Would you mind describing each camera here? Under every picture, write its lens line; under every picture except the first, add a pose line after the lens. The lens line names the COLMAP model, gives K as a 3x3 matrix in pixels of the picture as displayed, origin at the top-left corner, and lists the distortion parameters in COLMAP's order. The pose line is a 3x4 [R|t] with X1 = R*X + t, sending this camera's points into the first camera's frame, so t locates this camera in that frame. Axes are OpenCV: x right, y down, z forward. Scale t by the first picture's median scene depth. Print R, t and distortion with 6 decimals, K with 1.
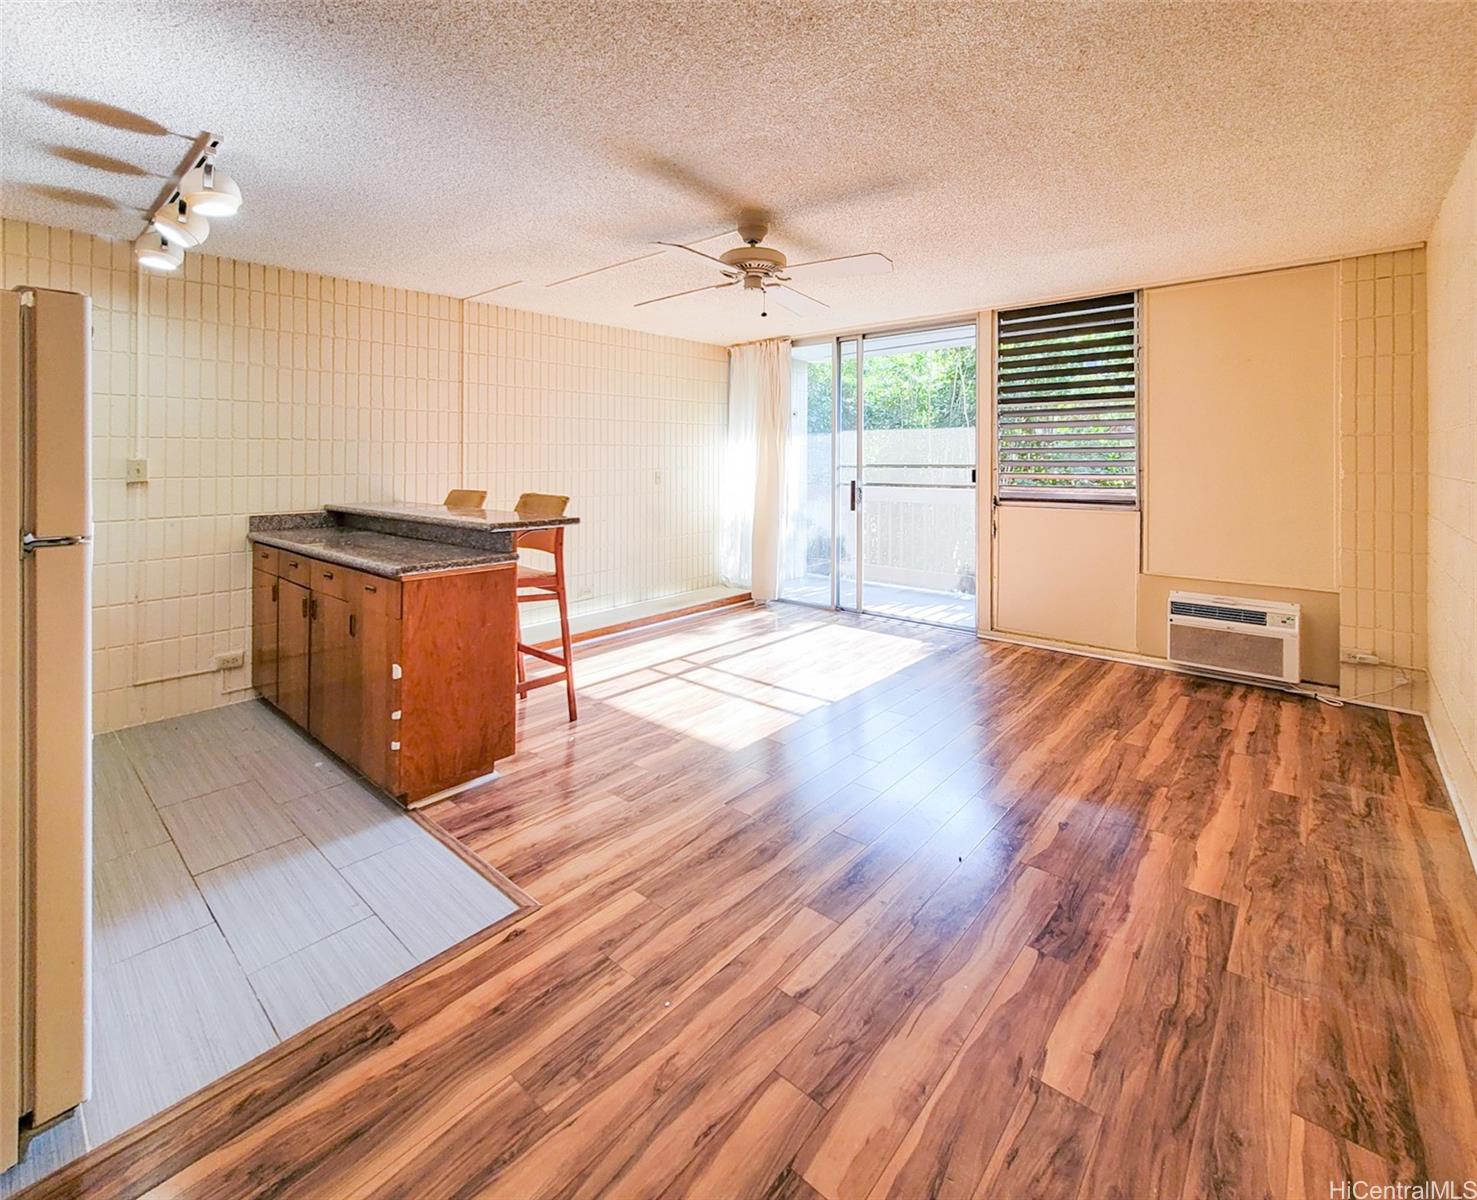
lens RADIAL K [[614.7, 0, 791.0], [0, 614.7, 452.6], [0, 0, 1]] dist [0.001307, 0.000272]
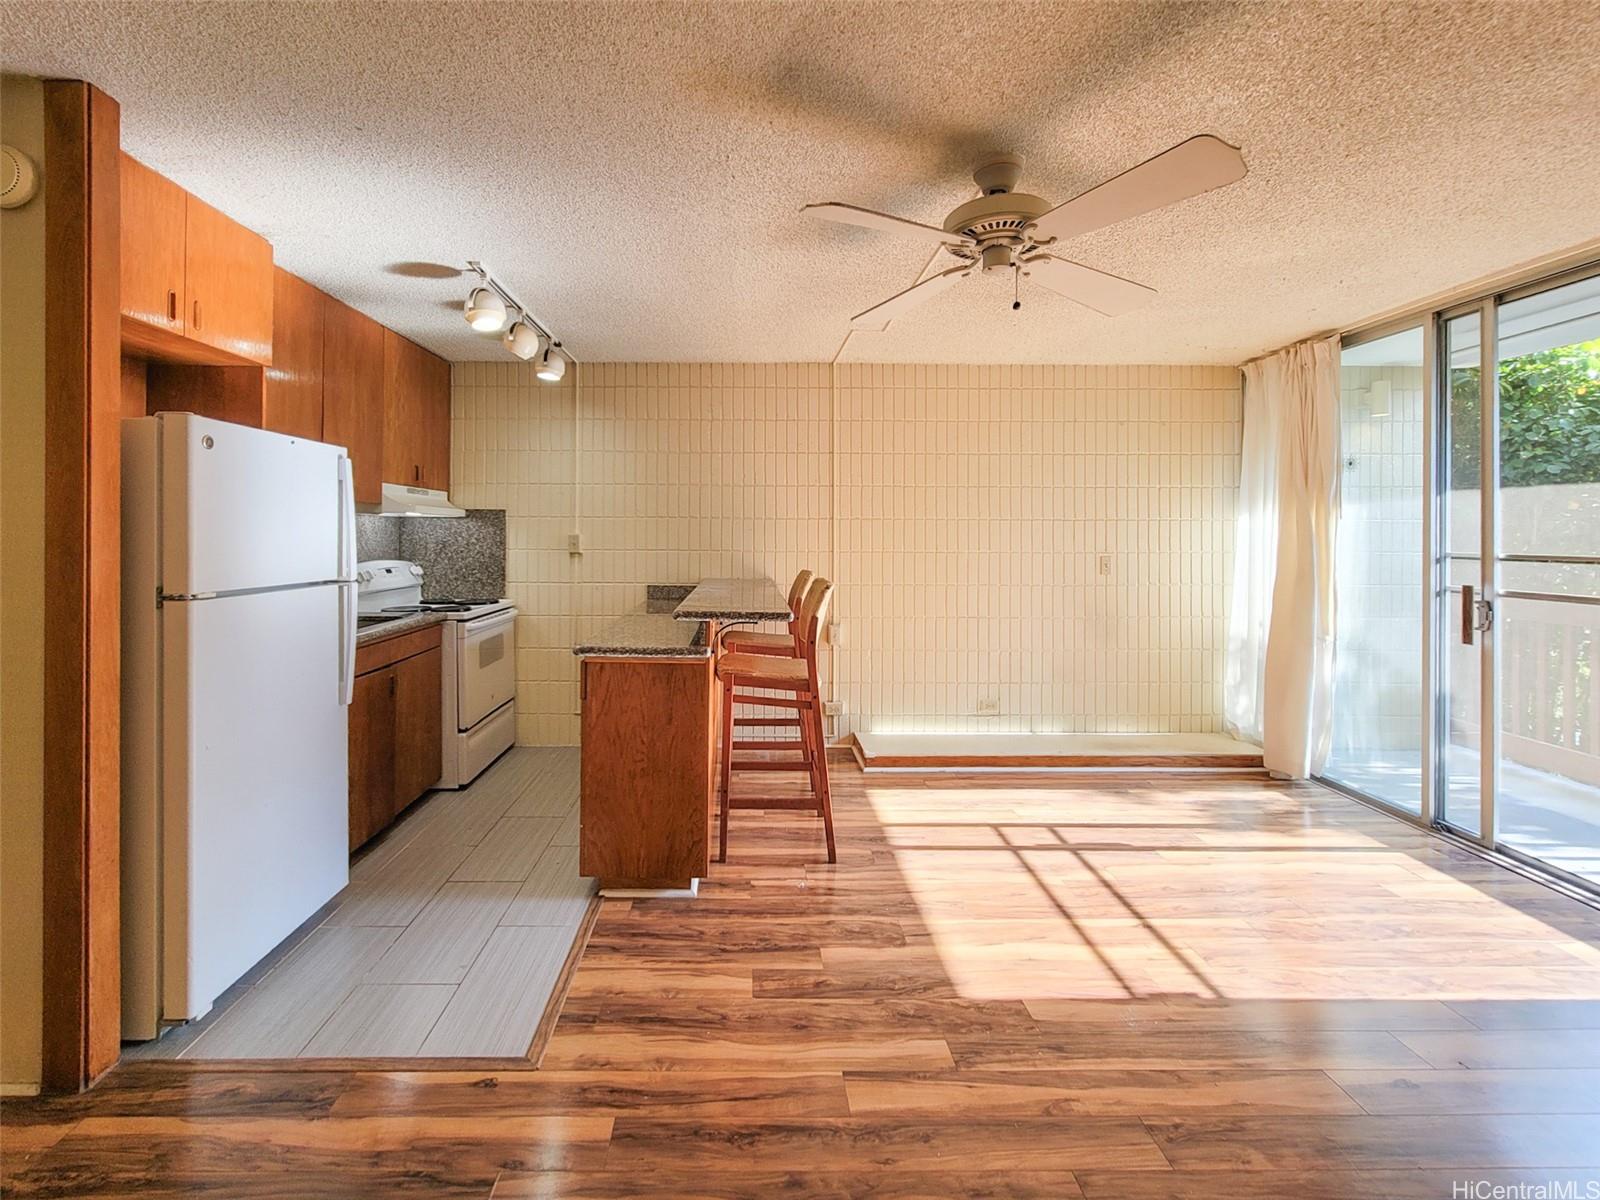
lens RADIAL K [[715.1, 0, 797.5], [0, 715.1, 529.7], [0, 0, 1]] dist [-0.002718, 0.000694]
pose [[0.667213, 0.003148, -0.744860, 0.306695], [-0.001135, 0.999994, 0.003210, -0.004178], [0.744866, -0.001297, 0.667213, 0.334175]]
